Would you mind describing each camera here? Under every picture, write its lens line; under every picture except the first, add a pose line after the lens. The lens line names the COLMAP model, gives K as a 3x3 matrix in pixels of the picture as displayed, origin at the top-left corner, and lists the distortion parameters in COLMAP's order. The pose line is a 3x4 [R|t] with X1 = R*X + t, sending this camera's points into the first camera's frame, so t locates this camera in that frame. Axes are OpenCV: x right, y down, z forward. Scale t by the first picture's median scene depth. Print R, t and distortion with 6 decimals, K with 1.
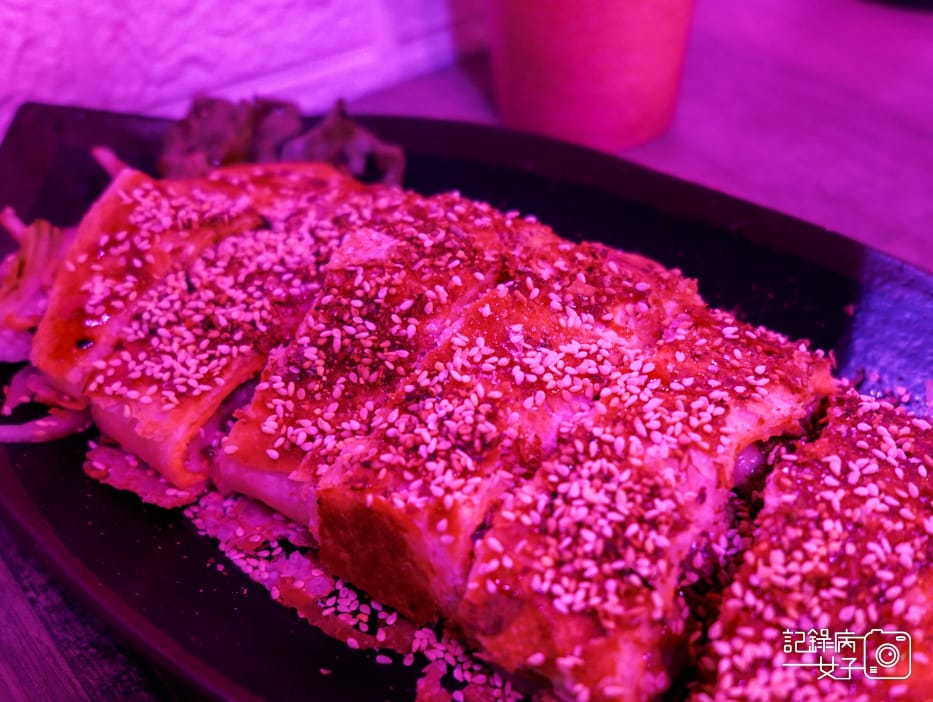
lens RADIAL K [[1150.9, 0, 515.3], [0, 1150.9, 418.7], [0, 0, 1]] dist [-0.011313, 0.021295]
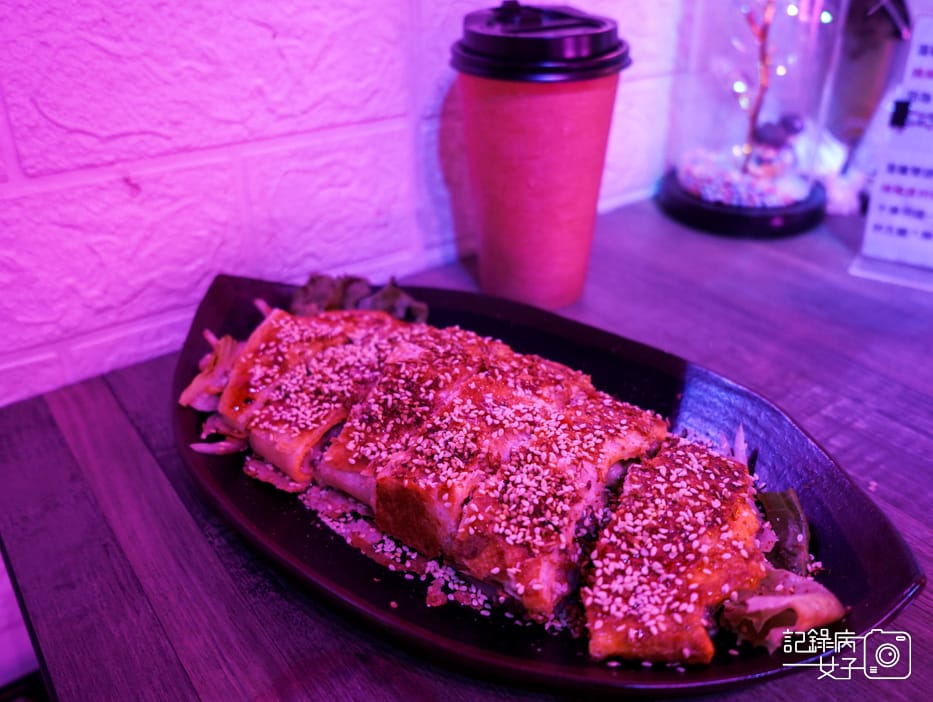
lens RADIAL K [[788.1, 0, 466.5], [0, 788.1, 351.0], [0, 0, 1]] dist [0.002156, 0.001803]
pose [[0.999240, 0.024500, -0.030319, 0.001705], [-0.029962, 0.980277, -0.195343, 0.096712], [0.024935, 0.196103, 0.980266, -0.237684]]
